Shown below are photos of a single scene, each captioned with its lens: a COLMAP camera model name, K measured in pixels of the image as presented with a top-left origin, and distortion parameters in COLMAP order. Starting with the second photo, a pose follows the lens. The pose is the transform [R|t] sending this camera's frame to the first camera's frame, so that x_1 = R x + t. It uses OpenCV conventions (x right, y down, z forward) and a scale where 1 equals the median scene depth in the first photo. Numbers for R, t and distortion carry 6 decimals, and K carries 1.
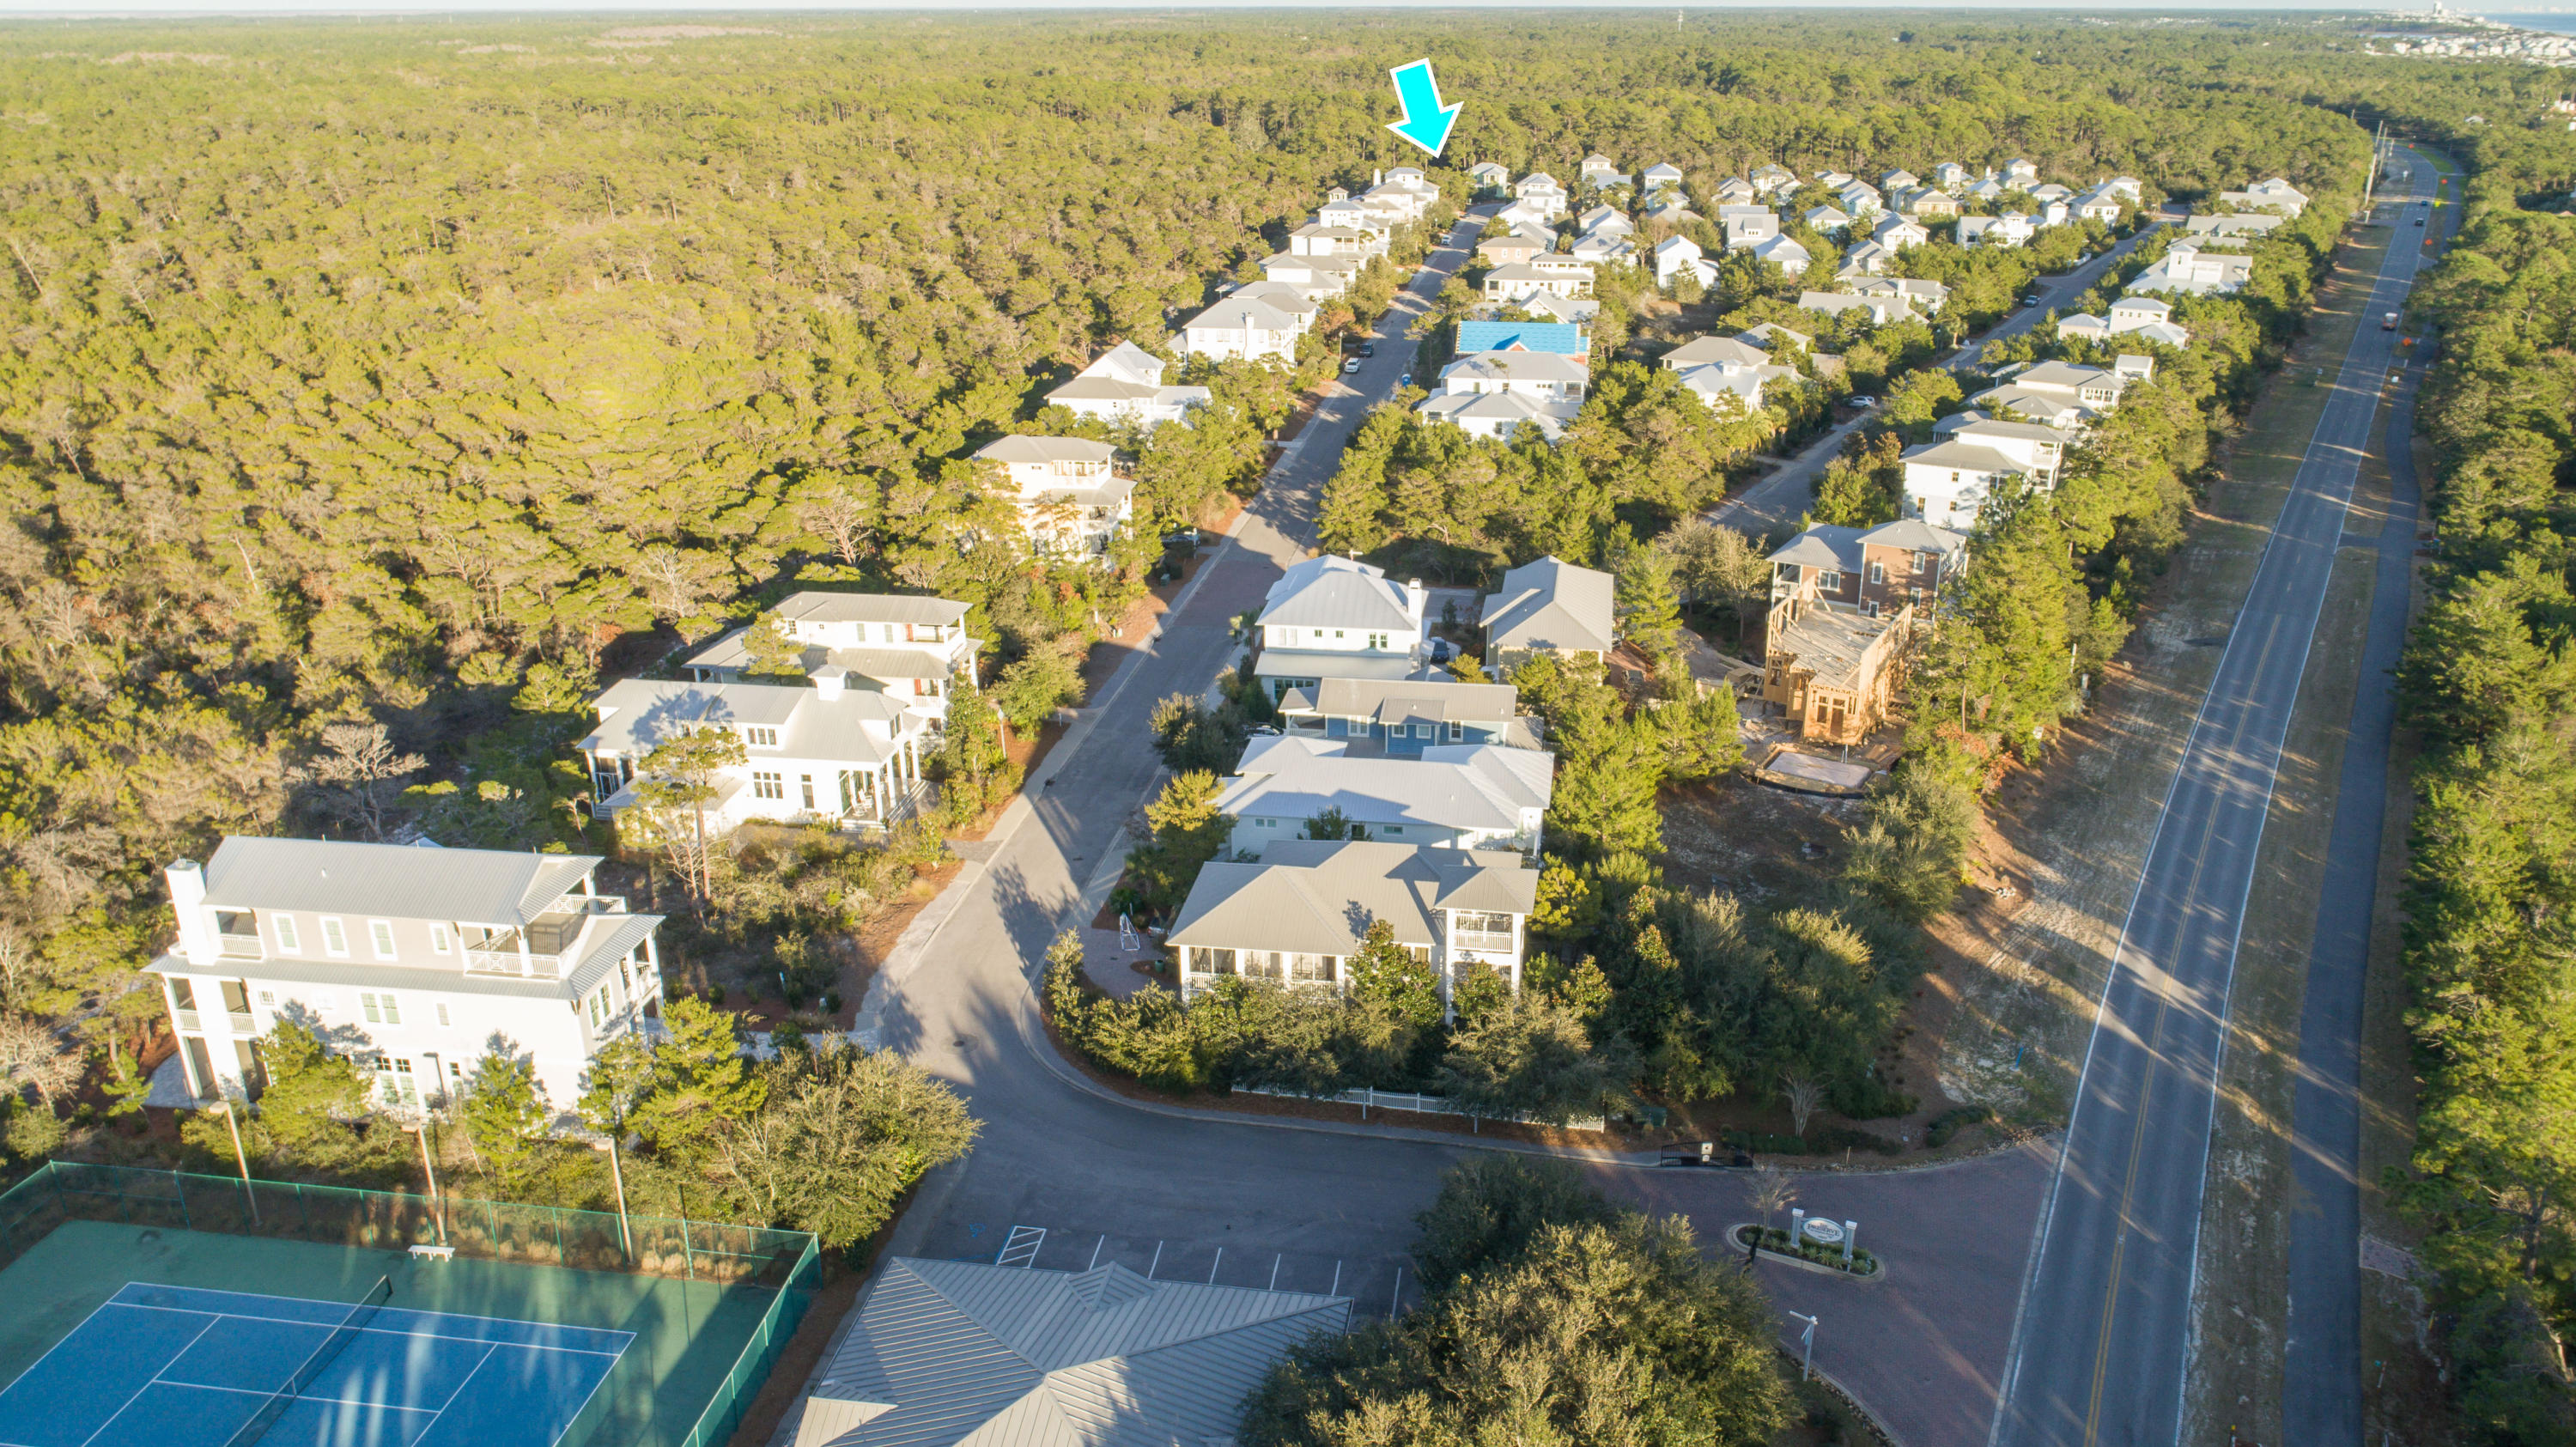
lens RADIAL K [[1838.2, 0, 1338.5], [0, 1838.2, 721.2], [0, 0, 1]] dist [-0.005935, 0.009136]
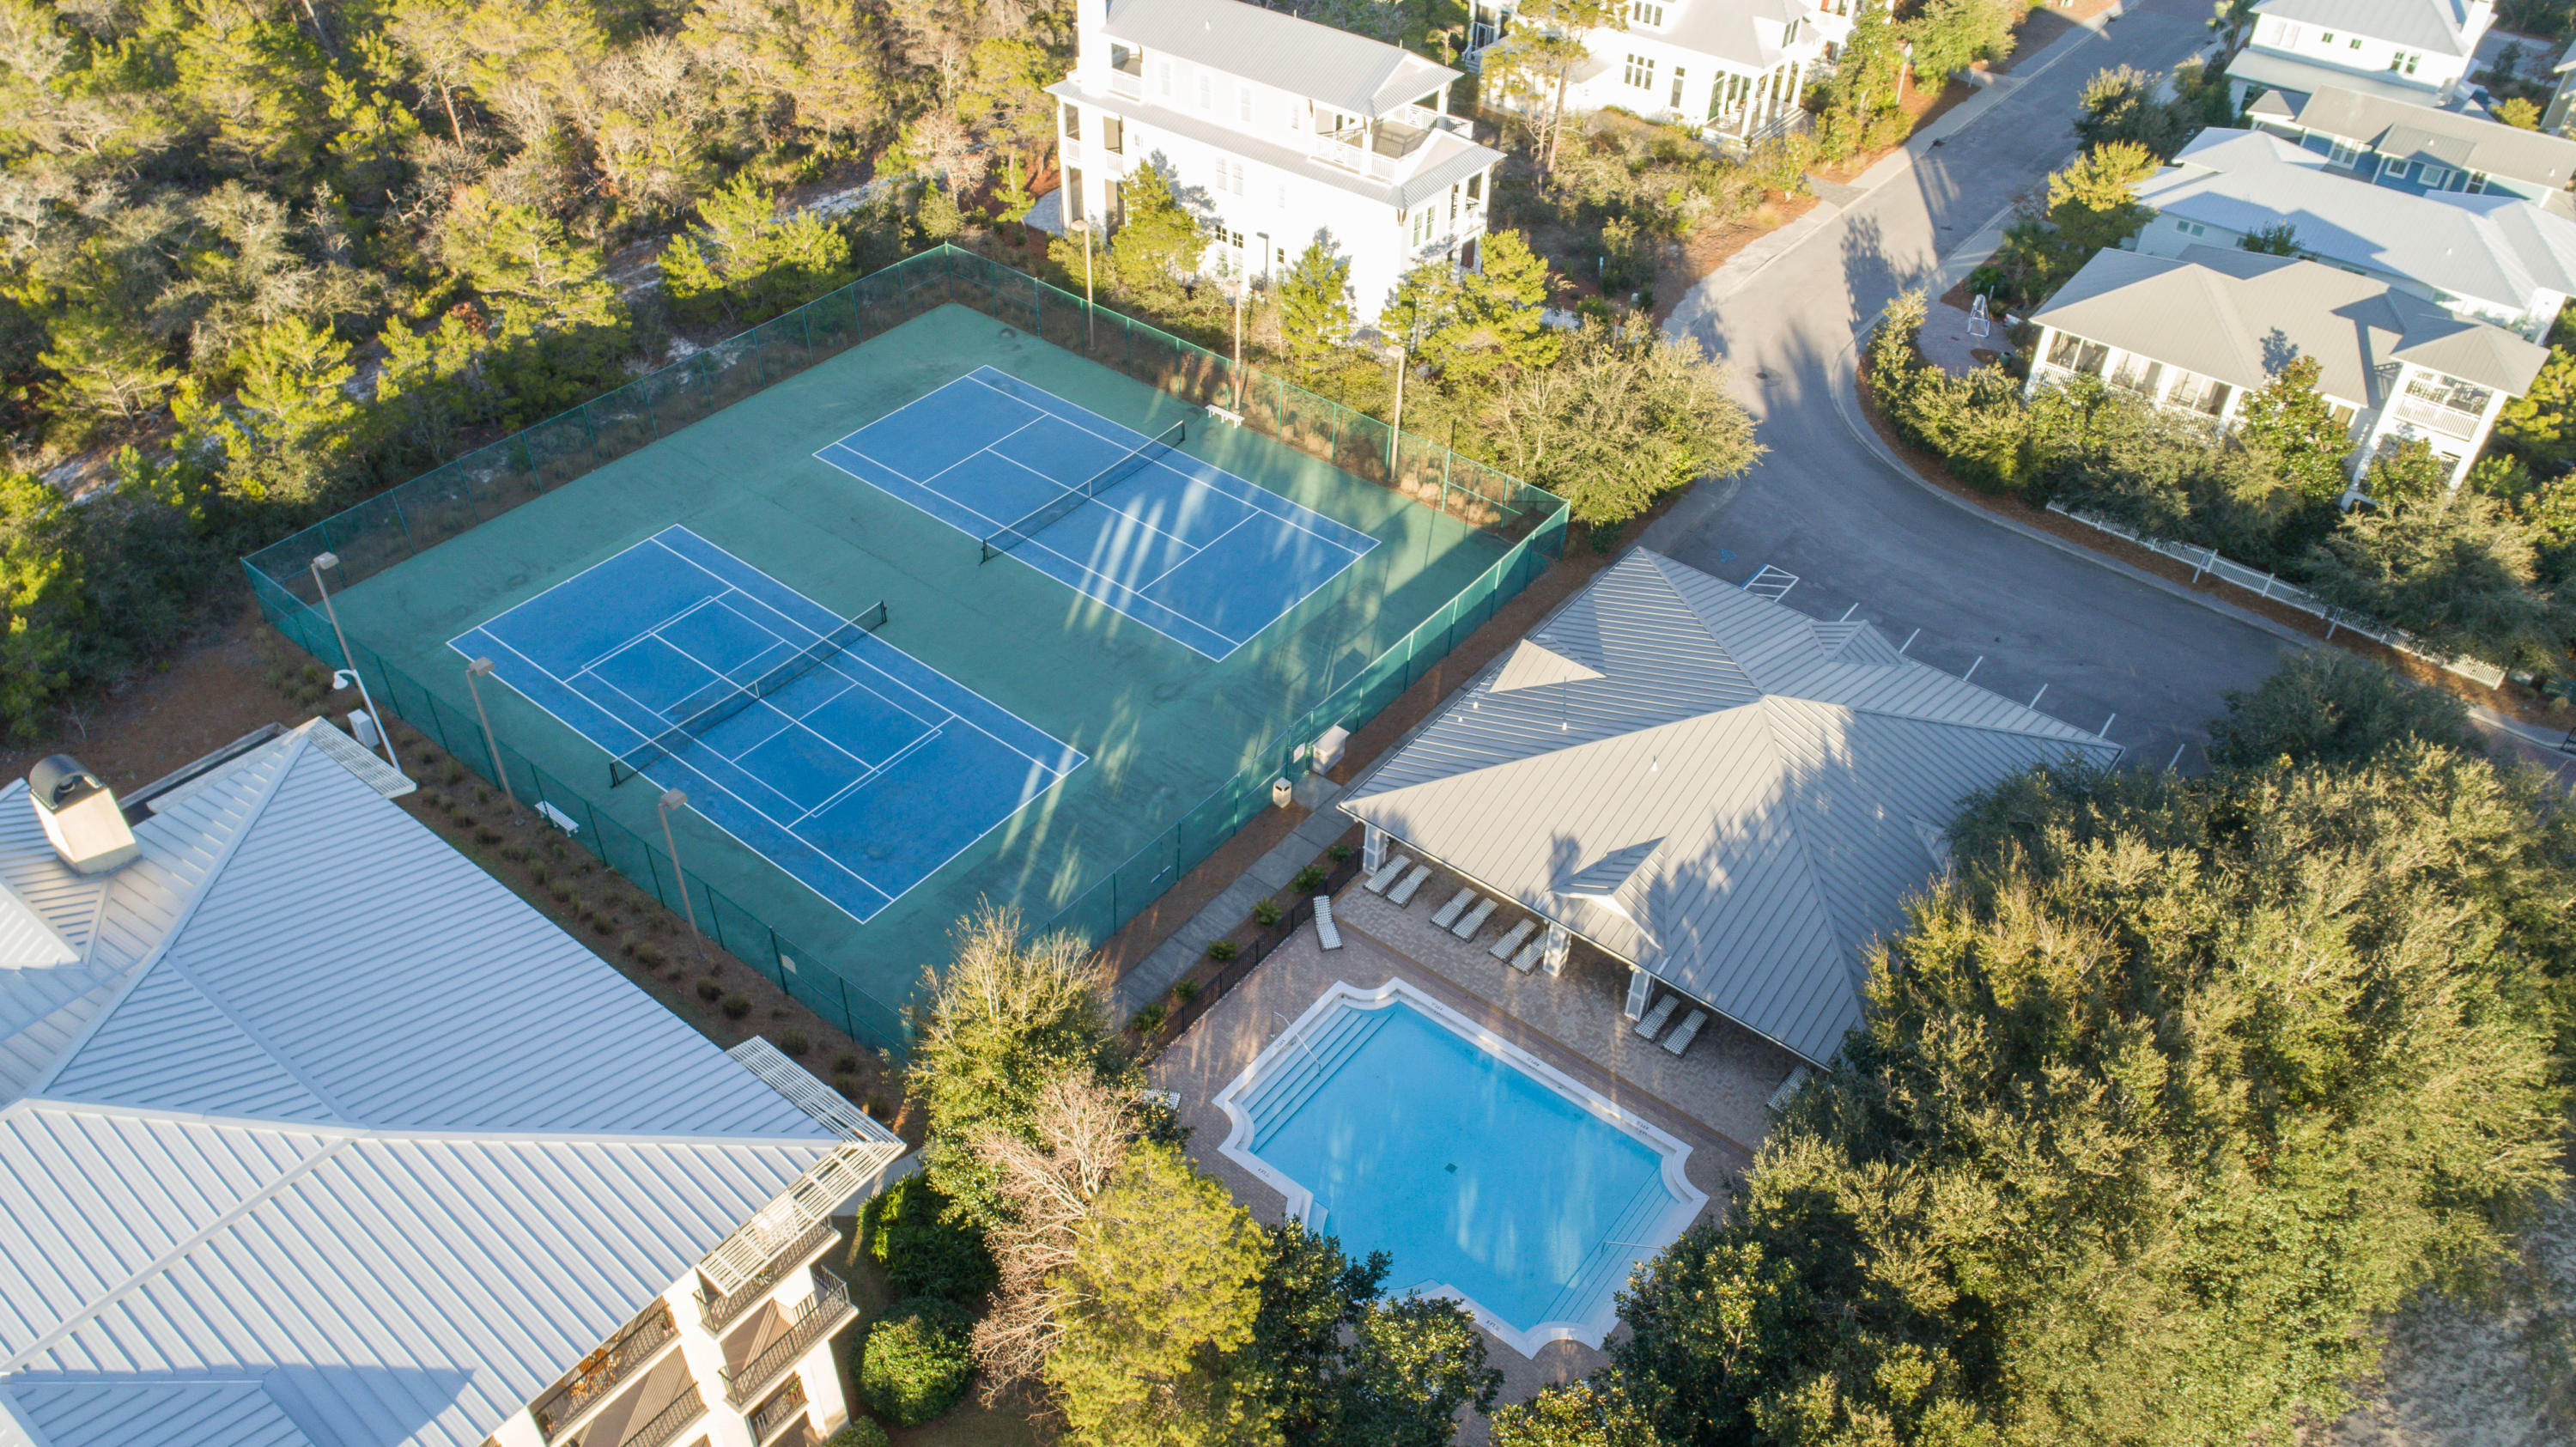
lens RADIAL K [[1838.2, 0, 1338.5], [0, 1838.2, 721.2], [0, 0, 1]] dist [-0.005935, 0.009136]
pose [[0.875162, 0.338674, -0.345531, -0.017025], [-0.218390, 0.913780, 0.342509, 0.070109], [0.431738, -0.224290, 0.873668, 0.072407]]
